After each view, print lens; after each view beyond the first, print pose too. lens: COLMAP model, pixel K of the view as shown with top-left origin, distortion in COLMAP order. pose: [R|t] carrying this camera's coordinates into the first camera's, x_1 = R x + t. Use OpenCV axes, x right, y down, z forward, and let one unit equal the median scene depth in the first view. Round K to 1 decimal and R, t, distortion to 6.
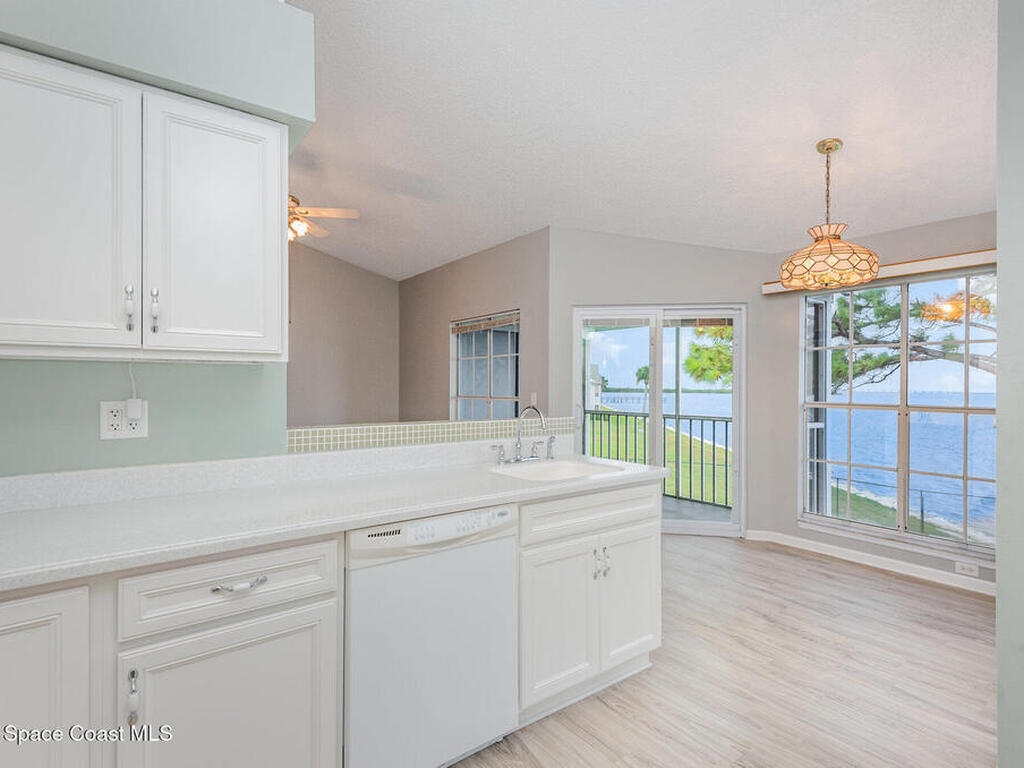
lens RADIAL K [[509.6, 0, 512.0], [0, 509.6, 384.0], [0, 0, 1]] dist [0.000444, -0.000266]
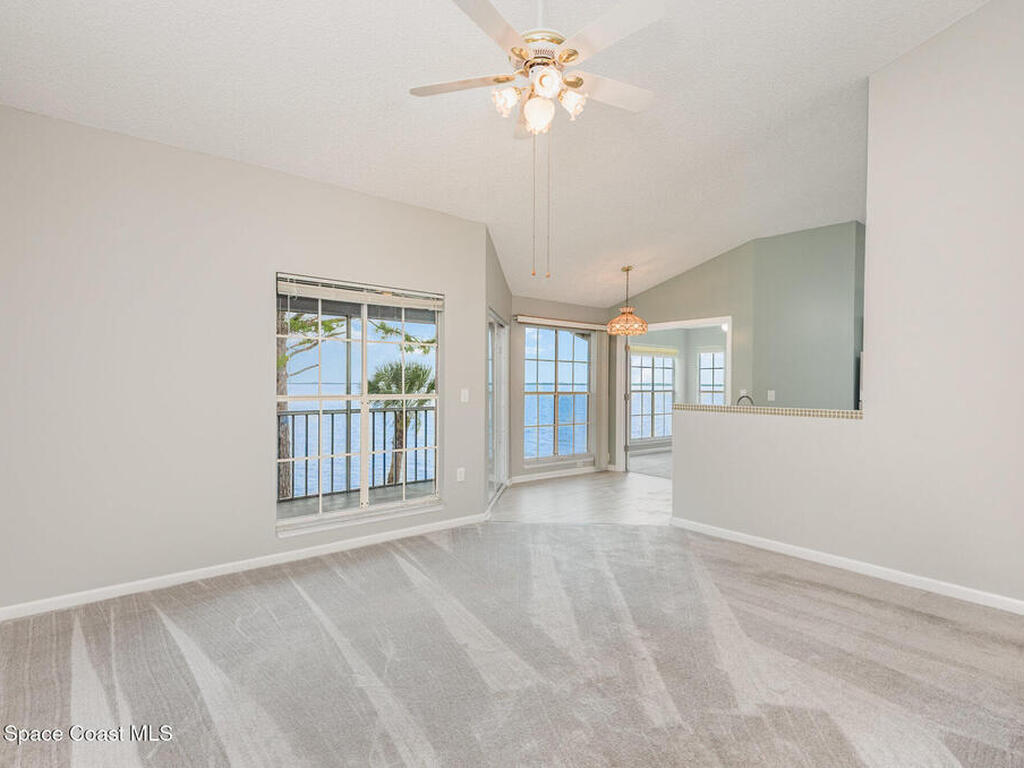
lens RADIAL K [[509.6, 0, 512.0], [0, 509.6, 384.0], [0, 0, 1]] dist [0.000444, -0.000266]
pose [[-0.083781, -0.009711, 0.996437, -1.085161], [-0.012130, 0.999888, 0.008725, -0.001763], [-0.996410, -0.011356, -0.083889, 1.223344]]
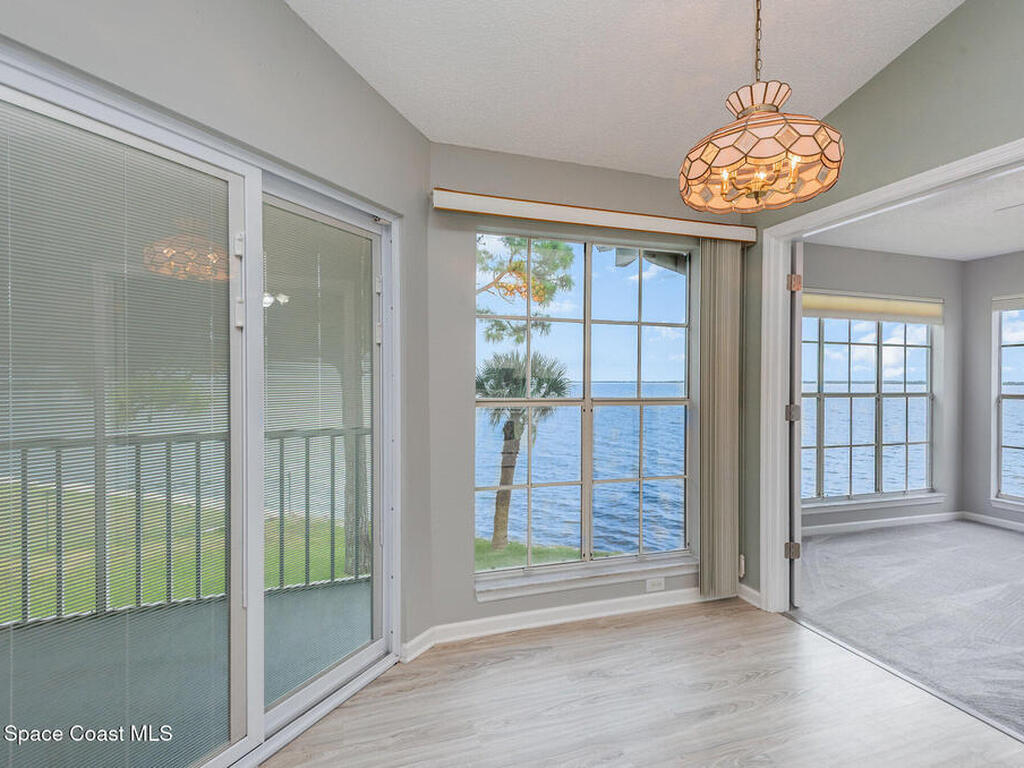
lens RADIAL K [[509.6, 0, 512.0], [0, 509.6, 384.0], [0, 0, 1]] dist [0.000444, -0.000266]
pose [[0.274322, -0.012094, 0.961562, -0.022091], [-0.002853, 0.999906, 0.013391, 0.008225], [-0.961634, -0.006417, 0.274261, 0.818507]]
